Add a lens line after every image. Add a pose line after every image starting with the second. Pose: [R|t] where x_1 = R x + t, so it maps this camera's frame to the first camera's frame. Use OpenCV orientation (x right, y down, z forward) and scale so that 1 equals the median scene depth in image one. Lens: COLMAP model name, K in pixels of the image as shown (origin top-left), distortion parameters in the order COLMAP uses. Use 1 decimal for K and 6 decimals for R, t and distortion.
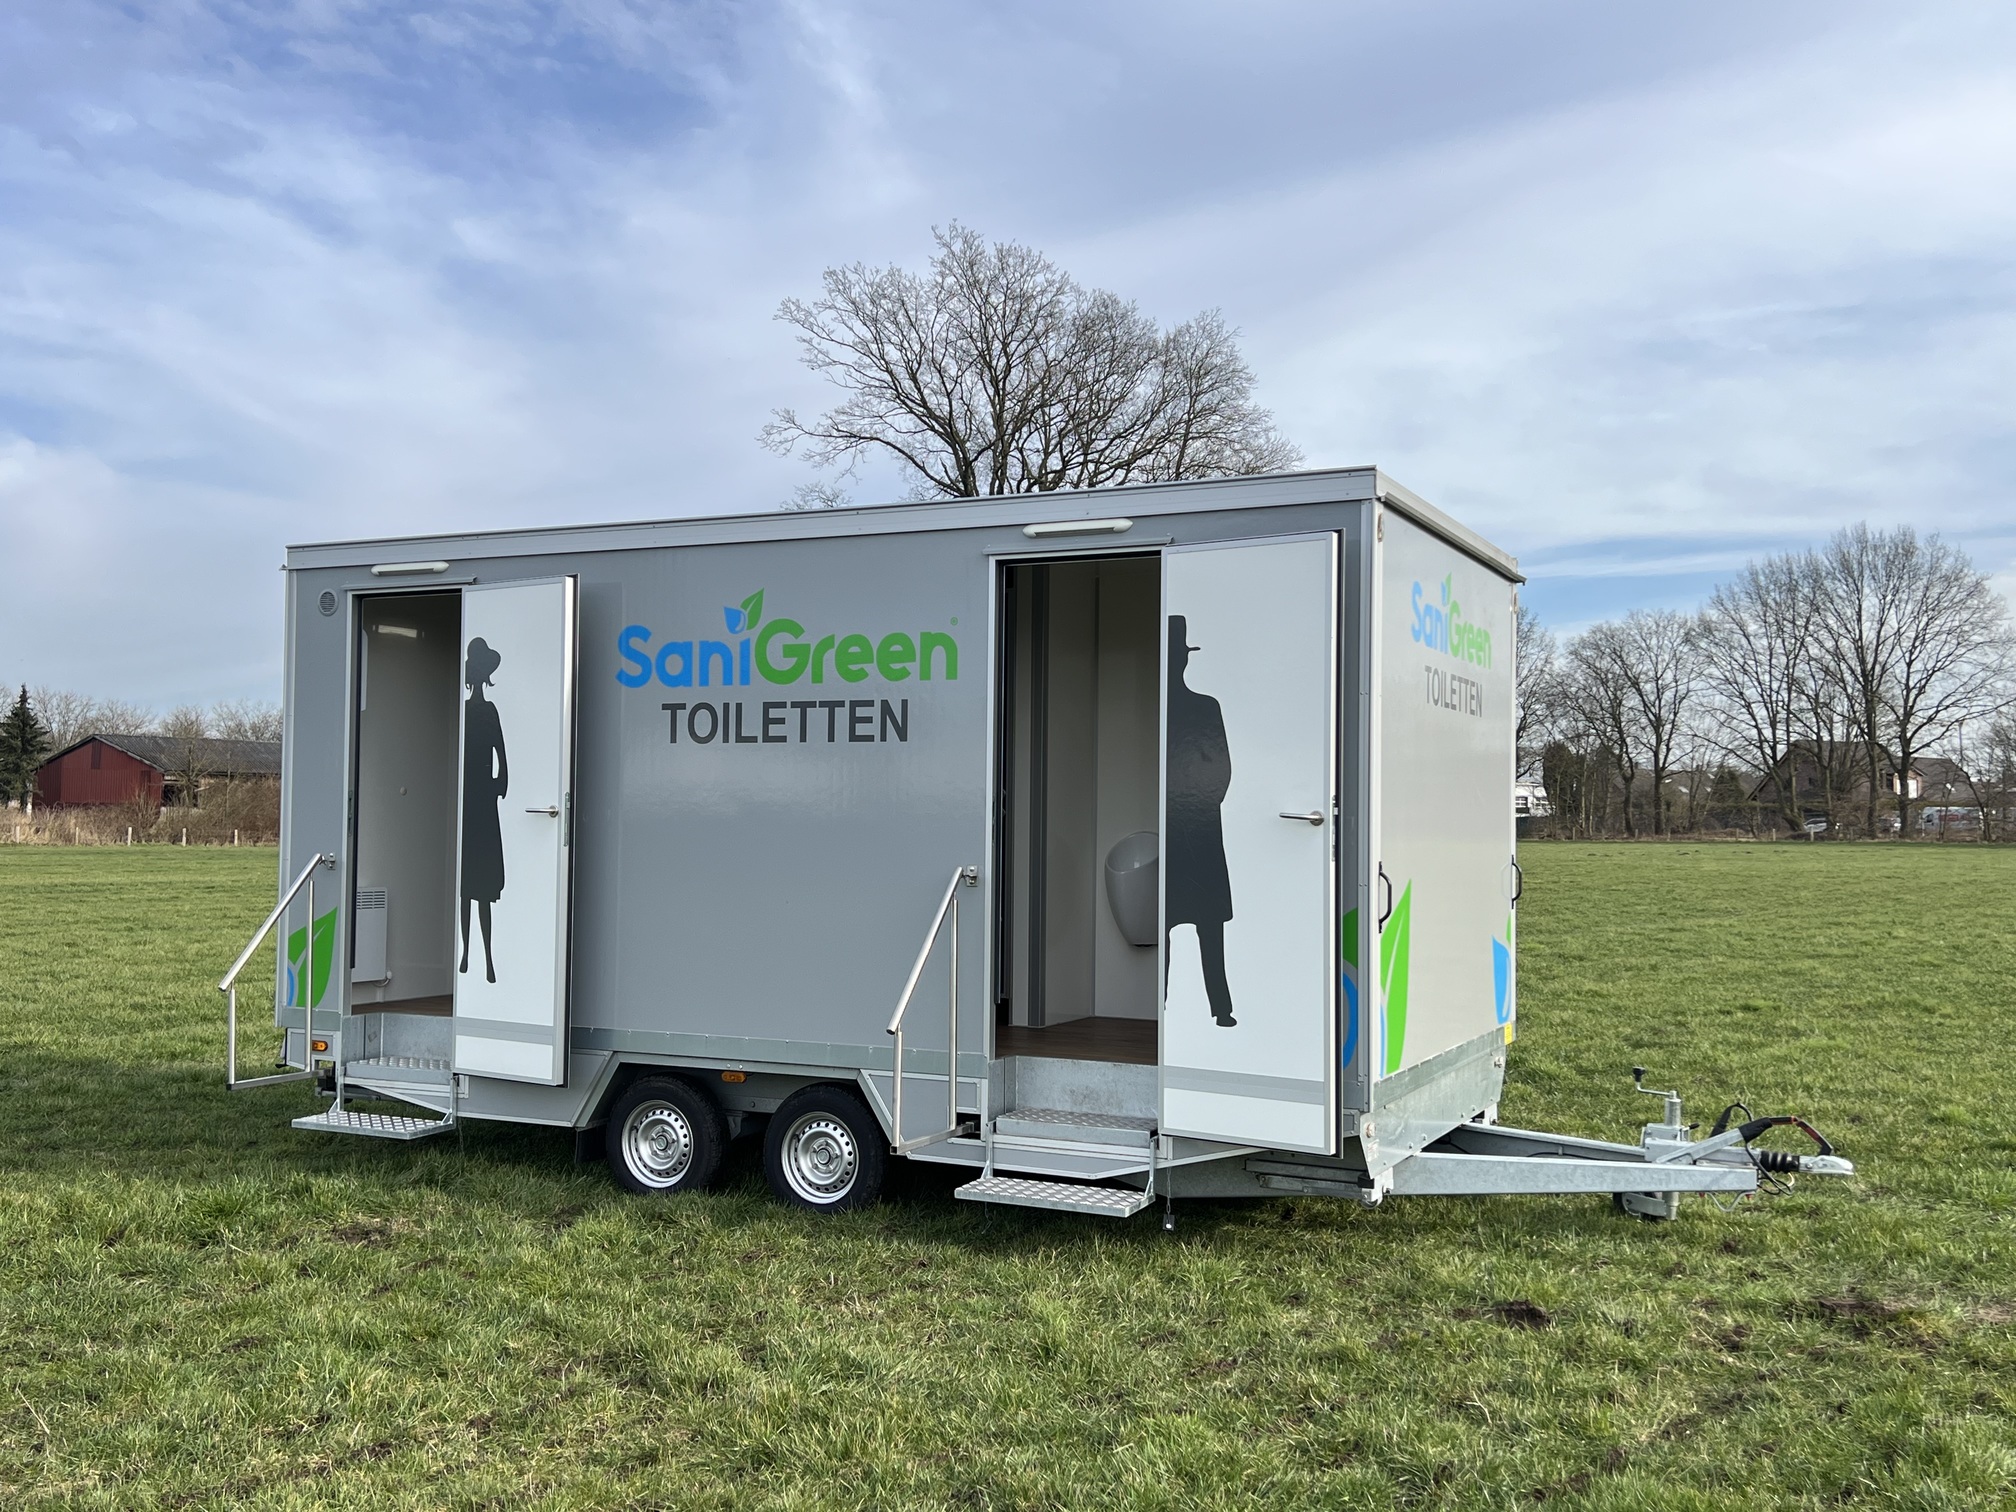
lens RADIAL K [[1947.7, 0, 1008.0], [0, 1947.7, 756.0], [0, 0, 1]] dist [0.068015, -0.009908]
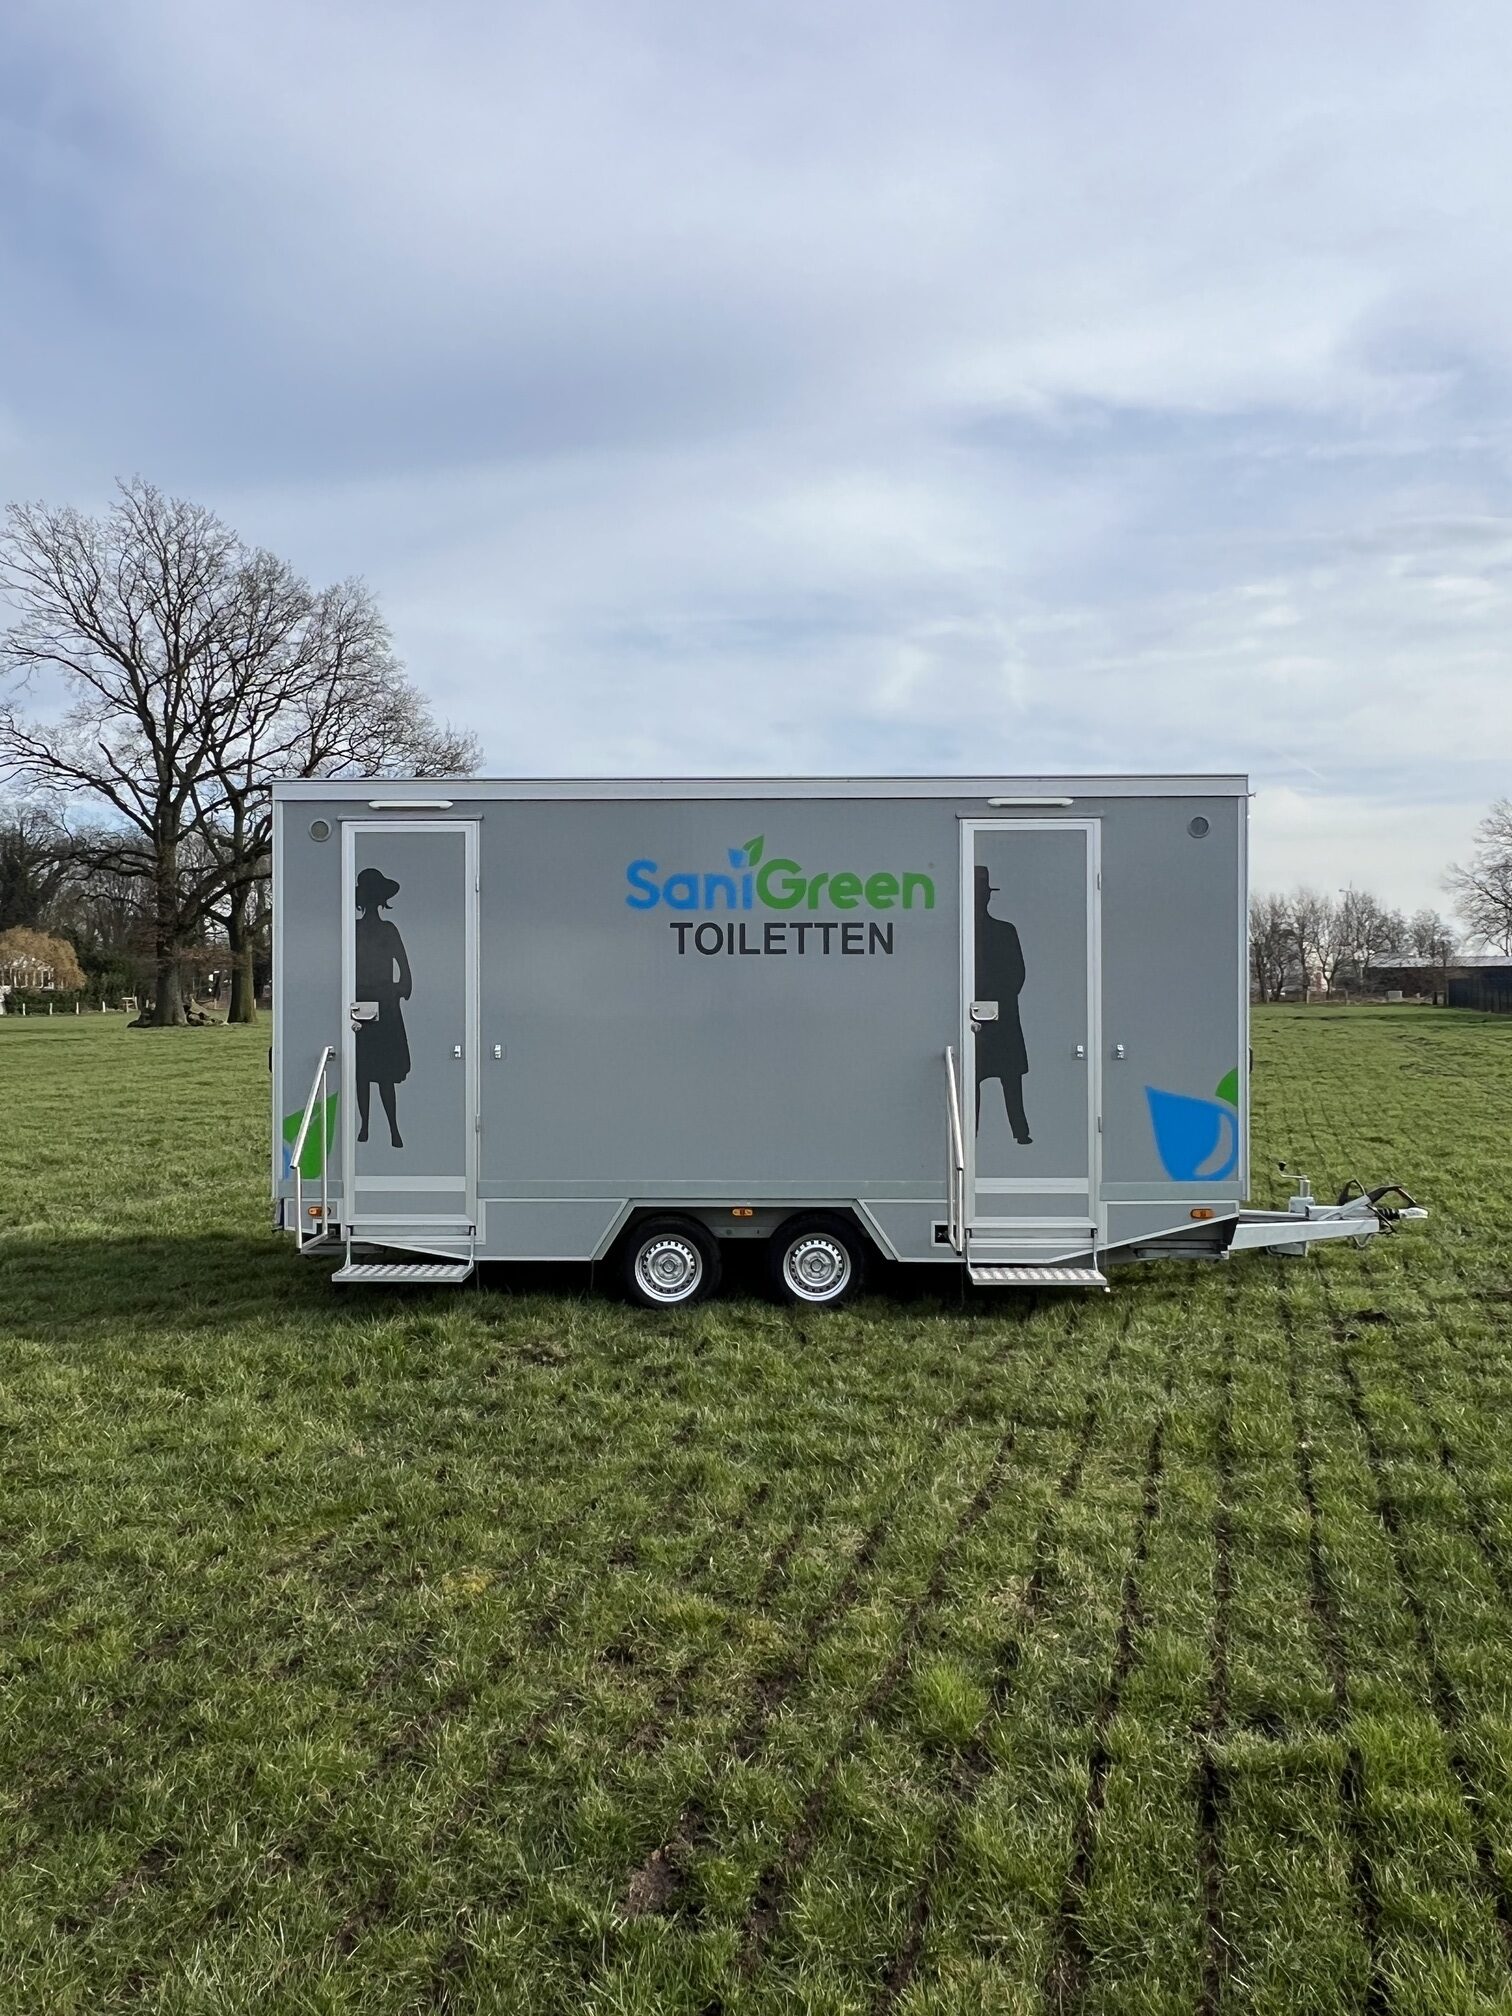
lens RADIAL K [[1548.4, 0, 756.0], [0, 1548.4, 1008.0], [0, 0, 1]] dist [0.000068, 0.003343]
pose [[0.904655, -0.016112, 0.425840, -0.569634], [-0.003449, 0.998975, 0.045125, -0.017614], [-0.426130, -0.042291, 0.903673, 0.071977]]
